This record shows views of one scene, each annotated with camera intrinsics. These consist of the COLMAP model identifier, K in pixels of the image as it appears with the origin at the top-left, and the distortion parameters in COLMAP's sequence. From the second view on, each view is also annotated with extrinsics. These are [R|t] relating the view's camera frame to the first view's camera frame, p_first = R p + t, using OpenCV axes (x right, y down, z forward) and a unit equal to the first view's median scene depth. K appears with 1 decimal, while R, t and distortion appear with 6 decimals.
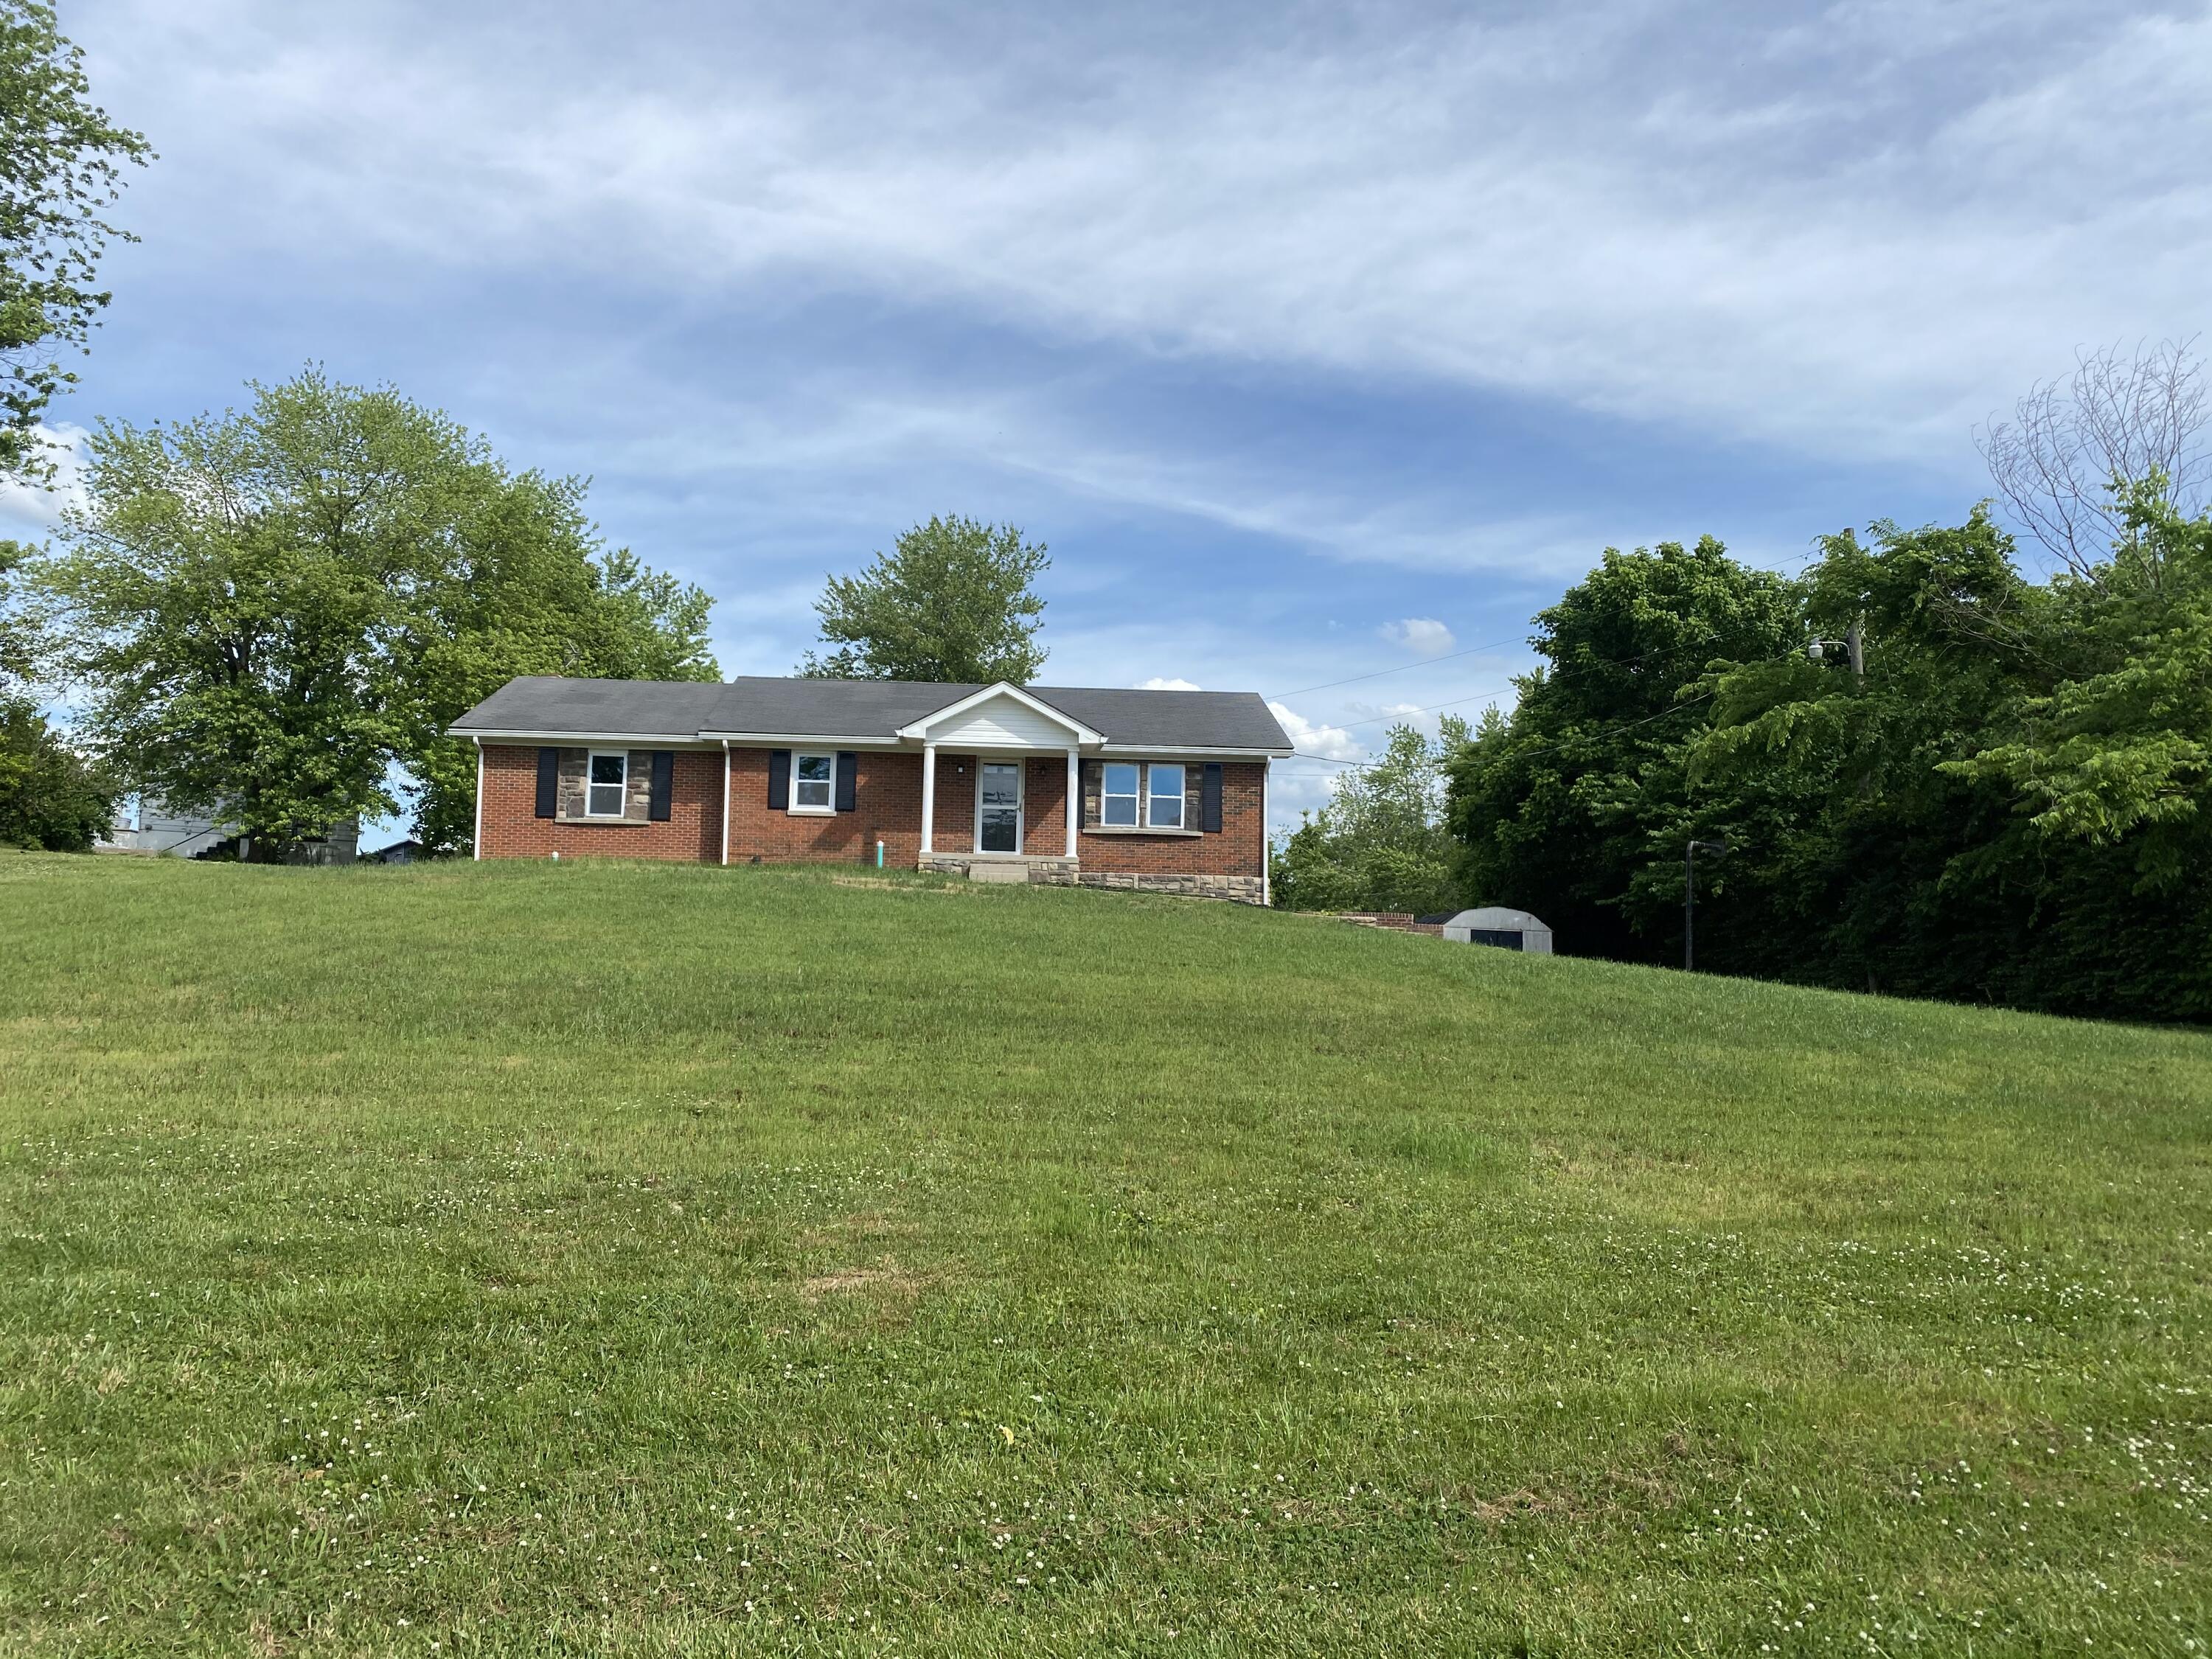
lens RADIAL K [[1684.5, 0, 1112.5], [0, 1684.5, 840.2], [0, 0, 1]] dist [0.013212, 0.009927]
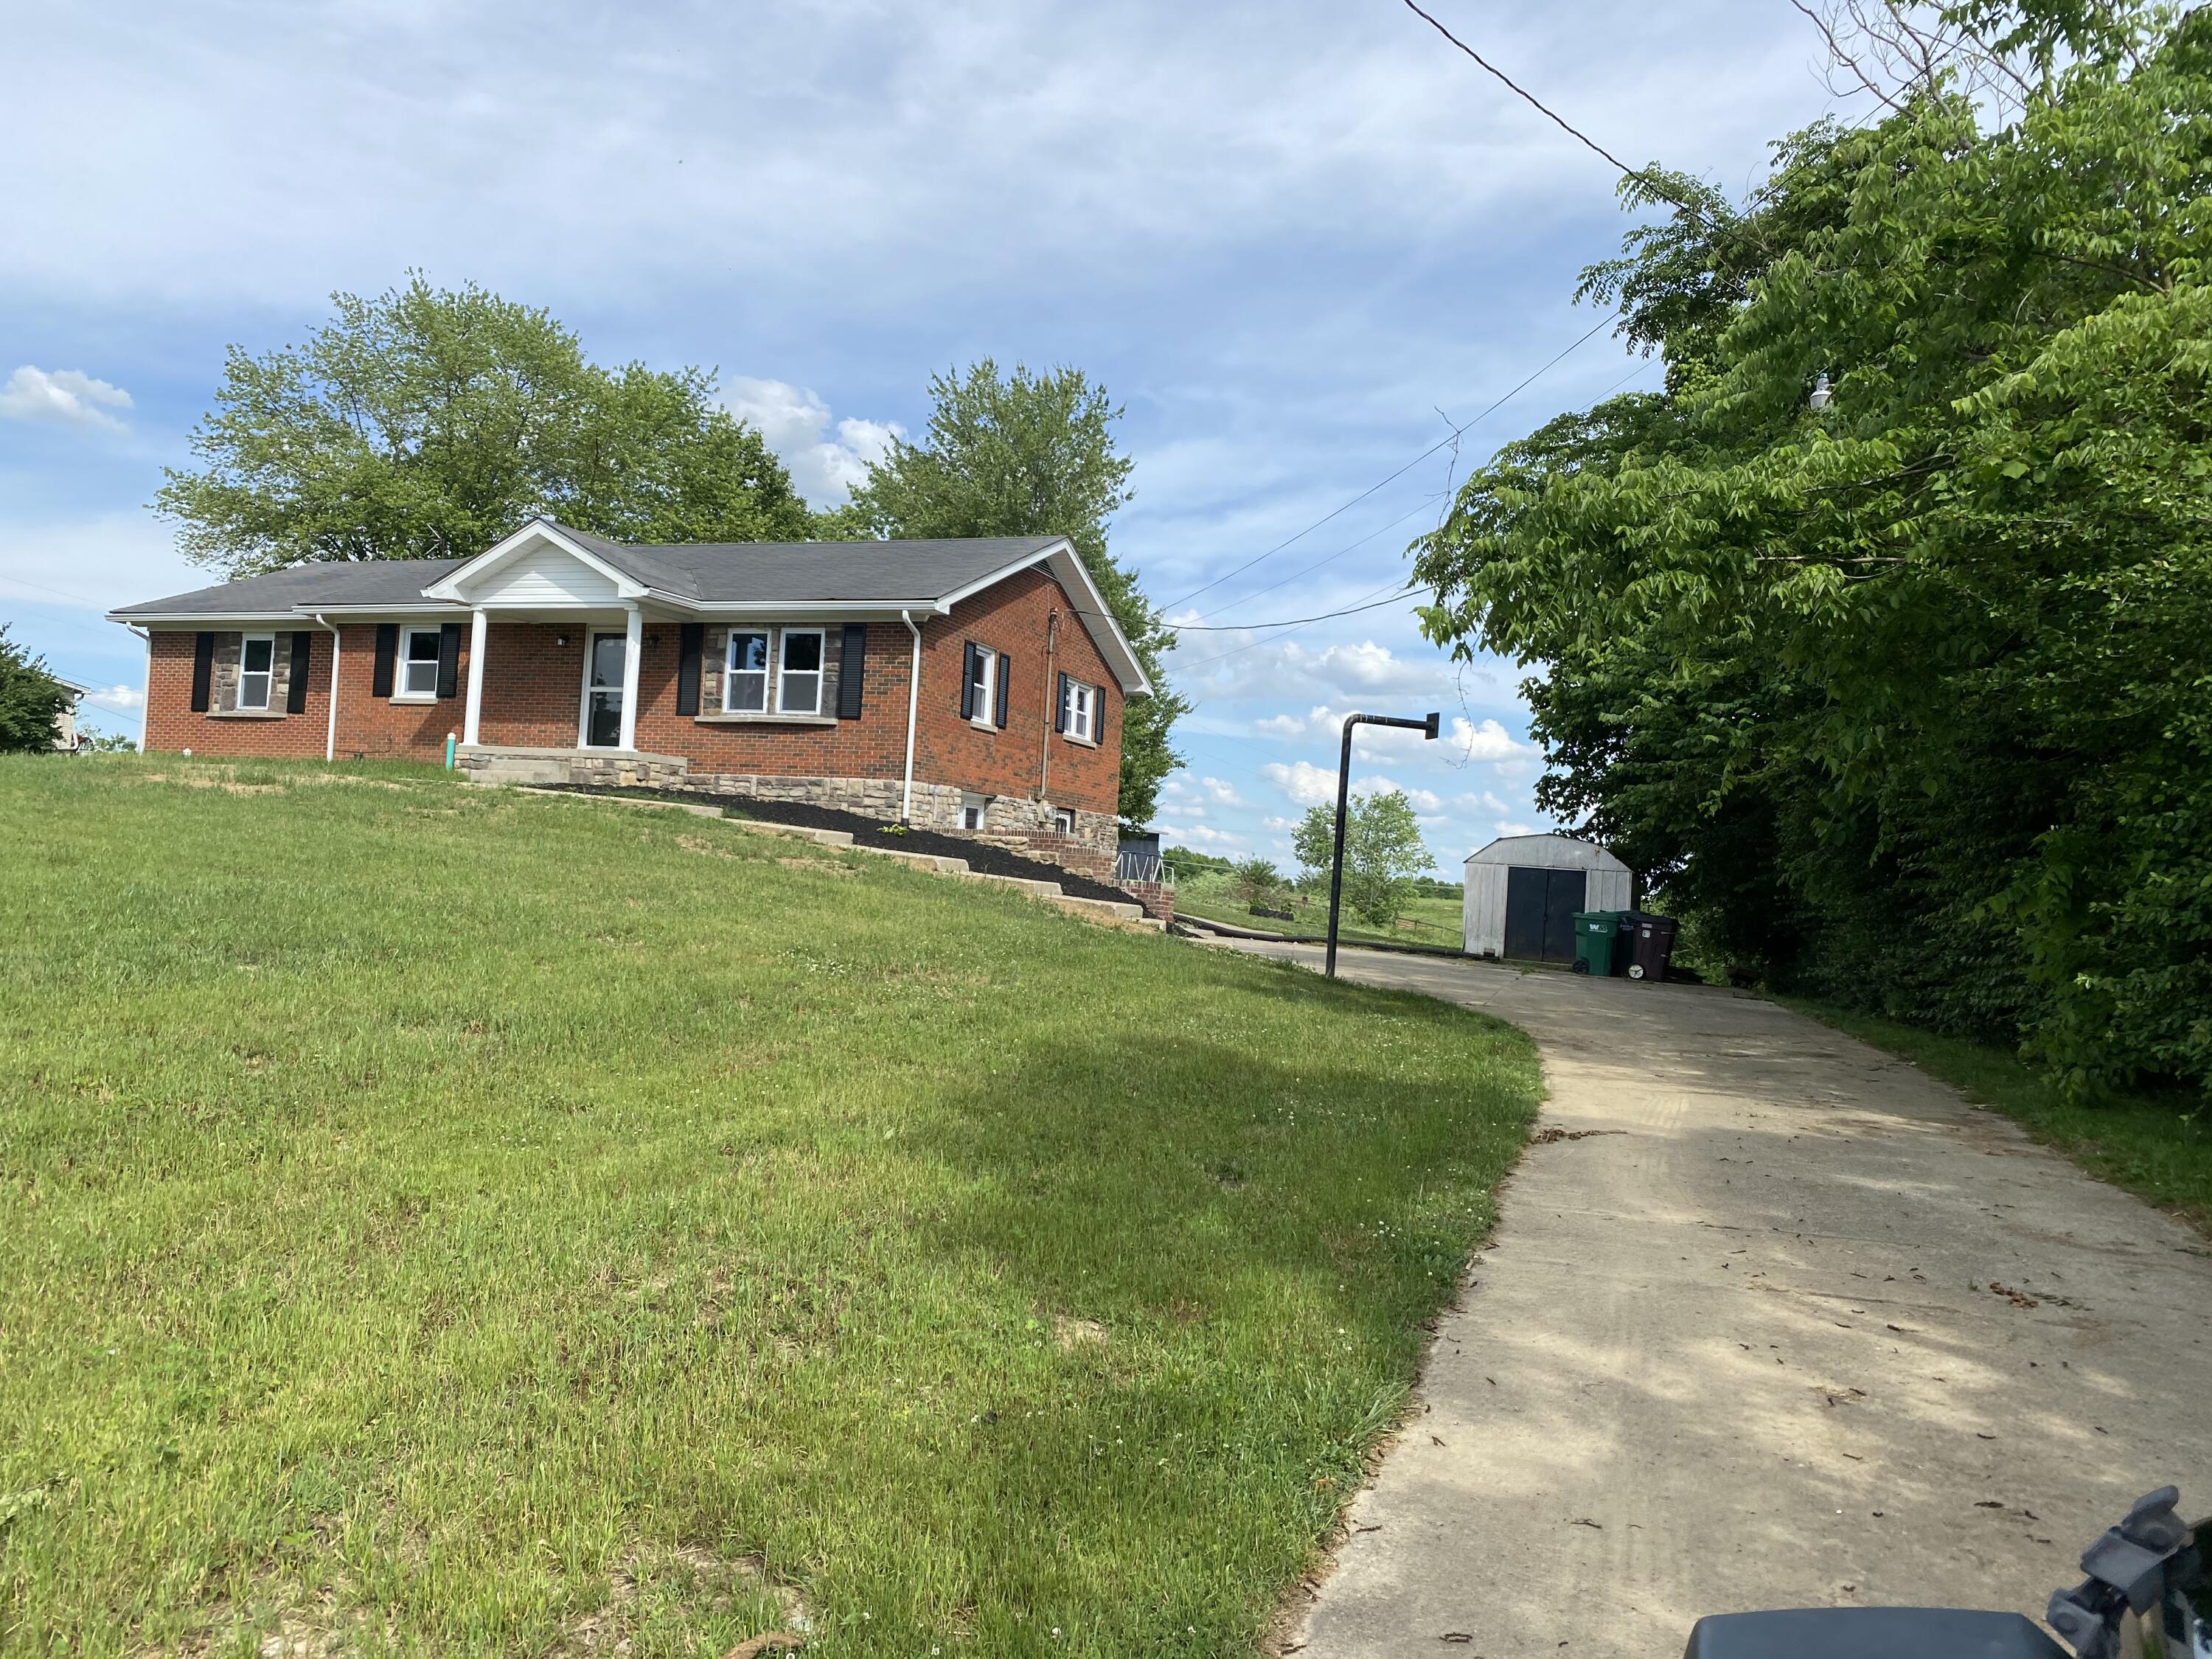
lens RADIAL K [[1684.5, 0, 1105.7], [0, 1684.5, 815.6], [0, 0, 1]] dist [0.013212, 0.009927]
pose [[0.913087, 0.010721, -0.407623, 0.459469], [-0.002637, 0.999789, 0.020389, 0.022003], [0.407756, -0.017542, 0.912923, 0.380391]]
